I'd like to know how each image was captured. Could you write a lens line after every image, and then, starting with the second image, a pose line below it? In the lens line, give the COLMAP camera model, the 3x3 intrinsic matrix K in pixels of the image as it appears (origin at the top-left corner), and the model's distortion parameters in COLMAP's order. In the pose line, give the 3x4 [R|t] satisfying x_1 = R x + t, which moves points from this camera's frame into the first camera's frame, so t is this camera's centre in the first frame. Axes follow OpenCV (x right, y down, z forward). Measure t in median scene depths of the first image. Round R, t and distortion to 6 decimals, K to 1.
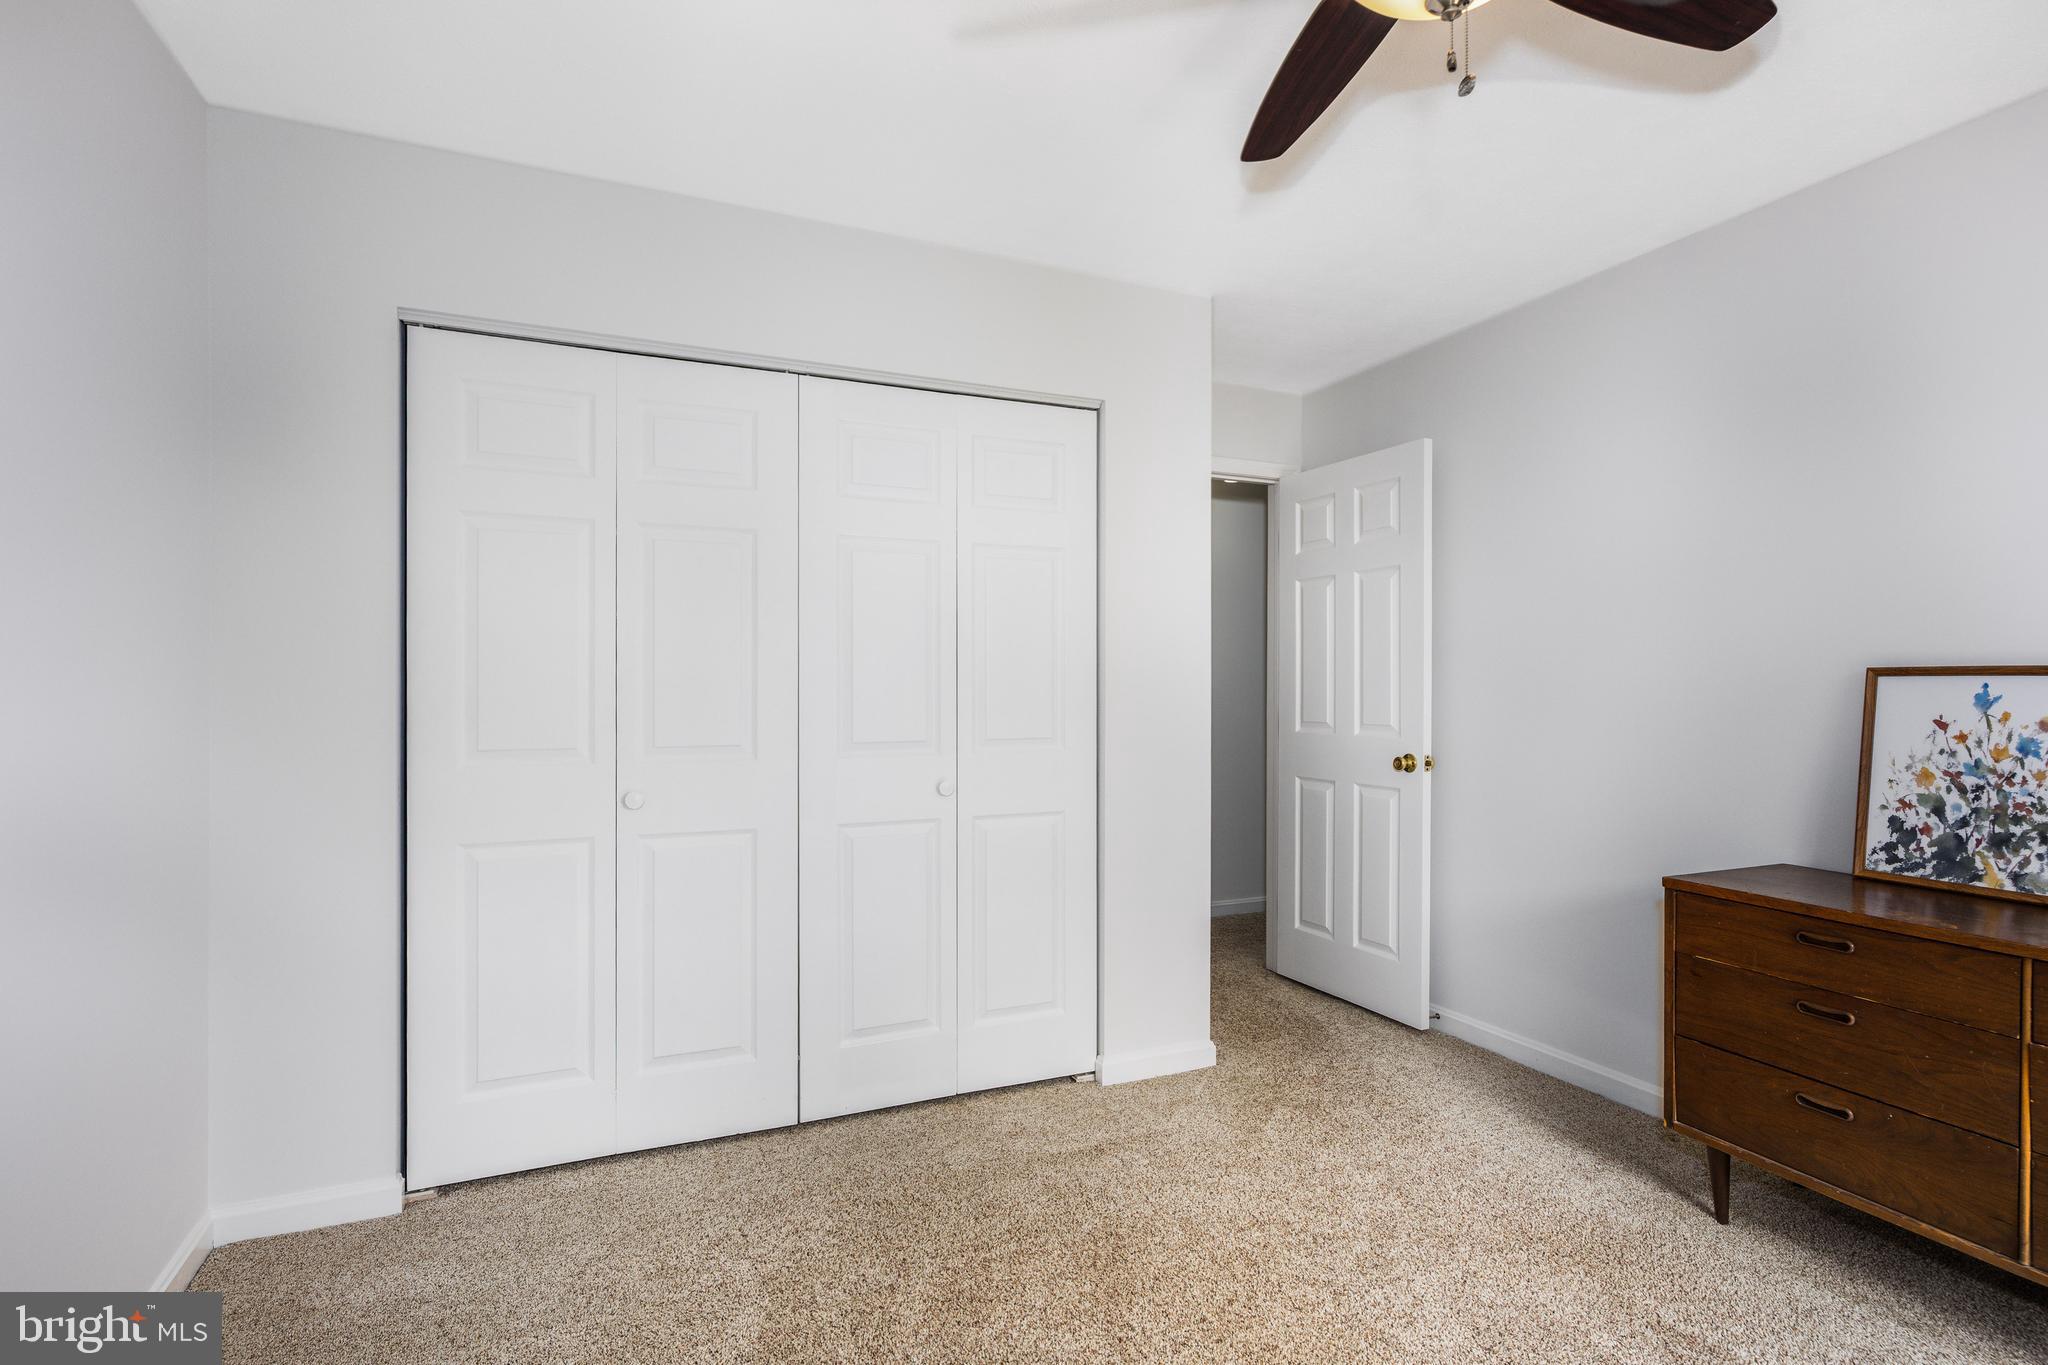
lens RADIAL K [[999.3, 0, 1023.9], [0, 999.3, 700.0], [0, 0, 1]] dist [0.002295, 0.001256]
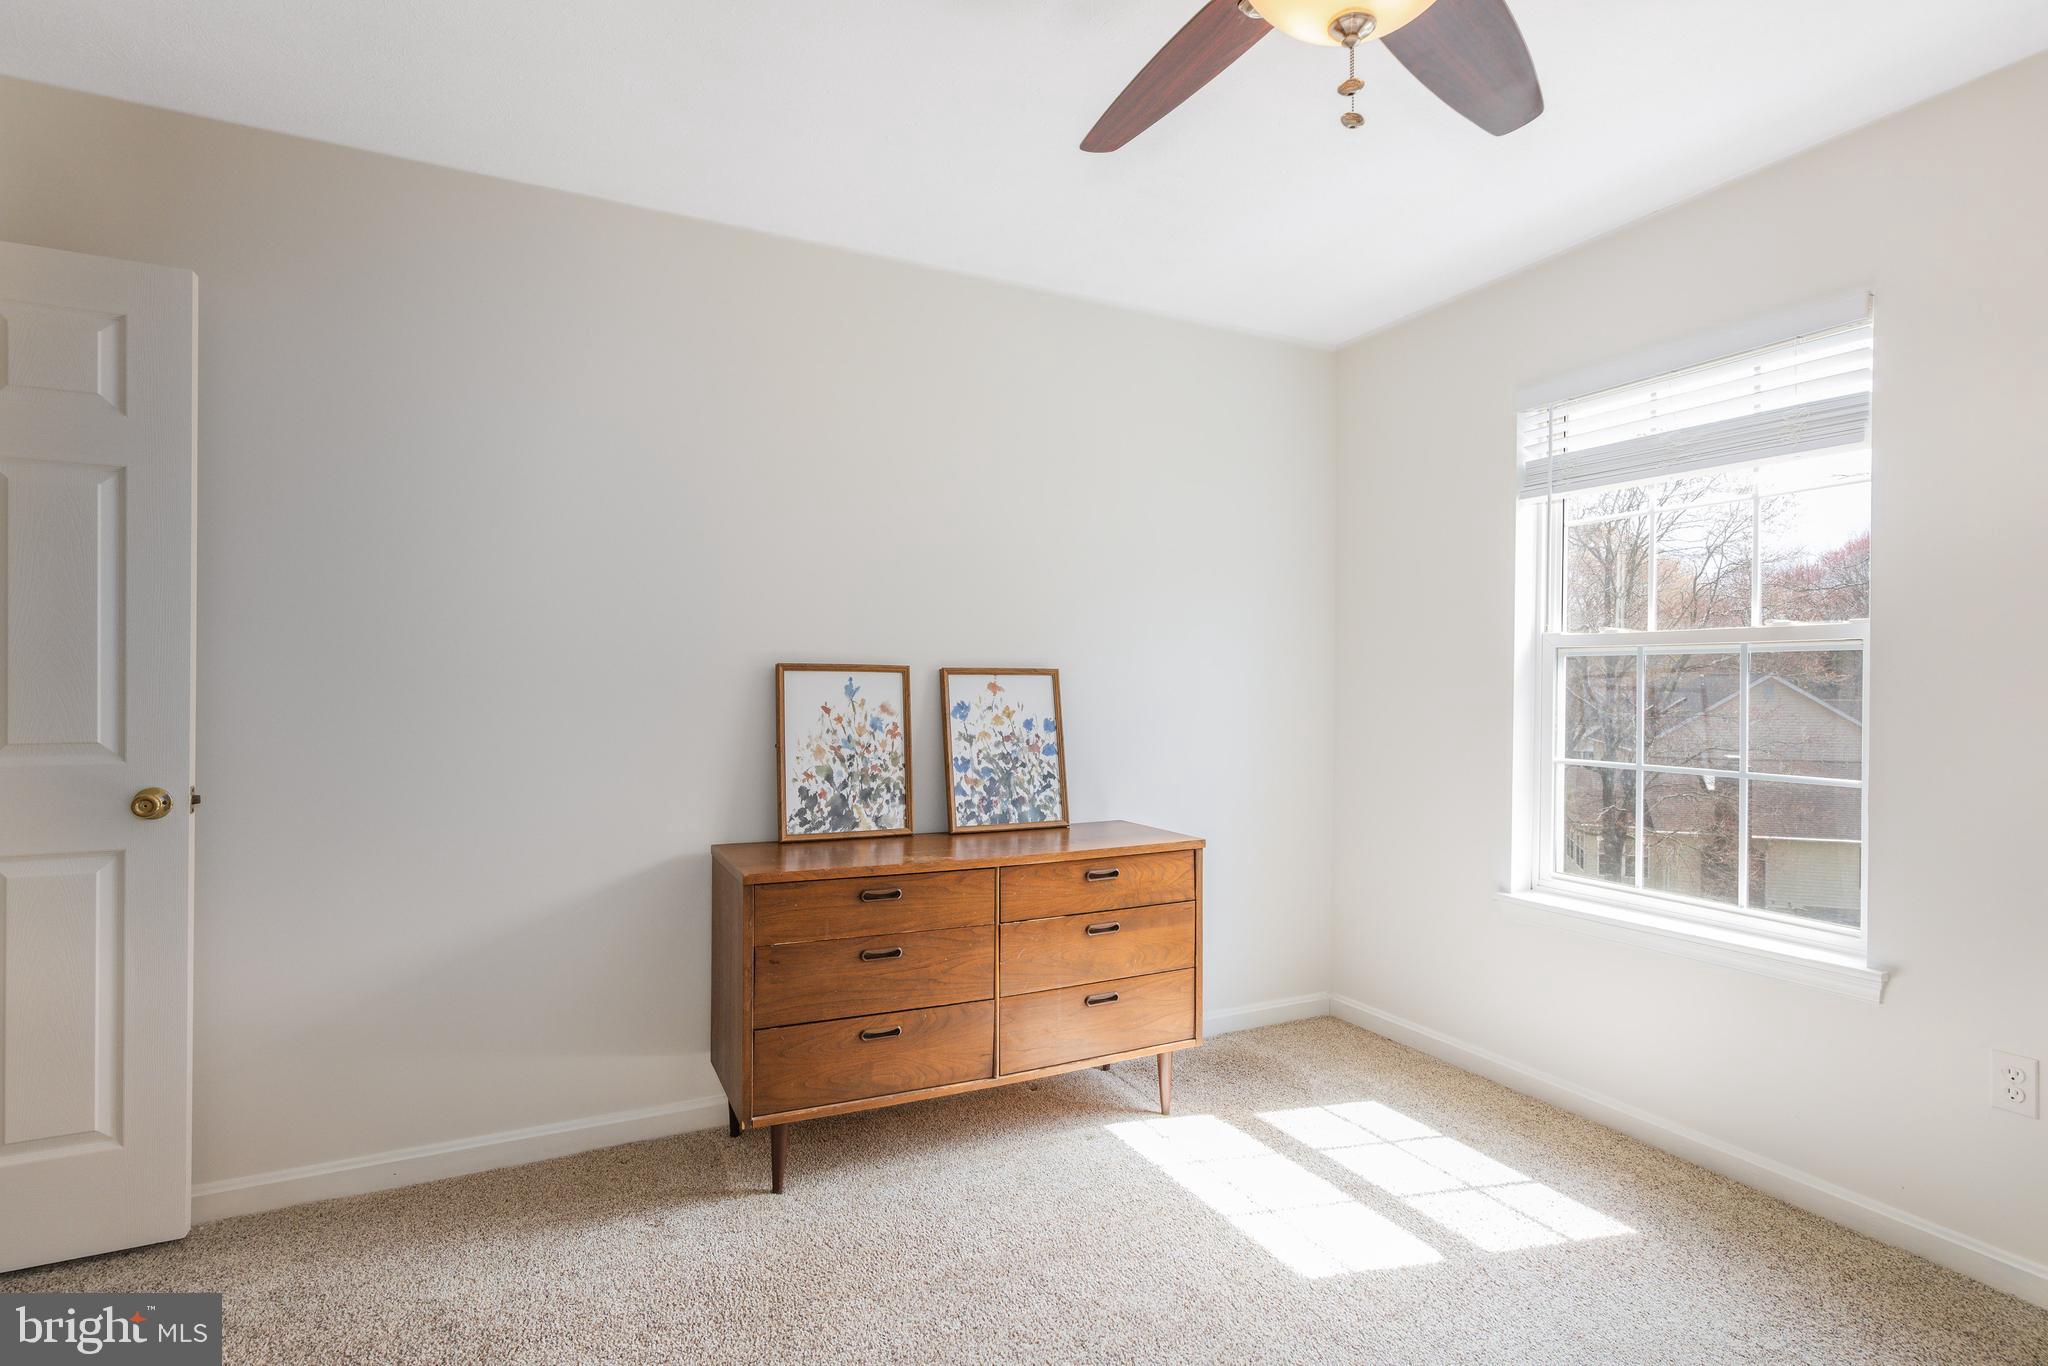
lens RADIAL K [[999.3, 0, 1016.6], [0, 999.3, 688.7], [0, 0, 1]] dist [0.002295, 0.001256]
pose [[-0.023652, -0.007126, 0.999695, -0.358947], [0.007534, 0.999945, 0.007306, -0.009538], [-0.999692, 0.007704, -0.023597, 0.799503]]
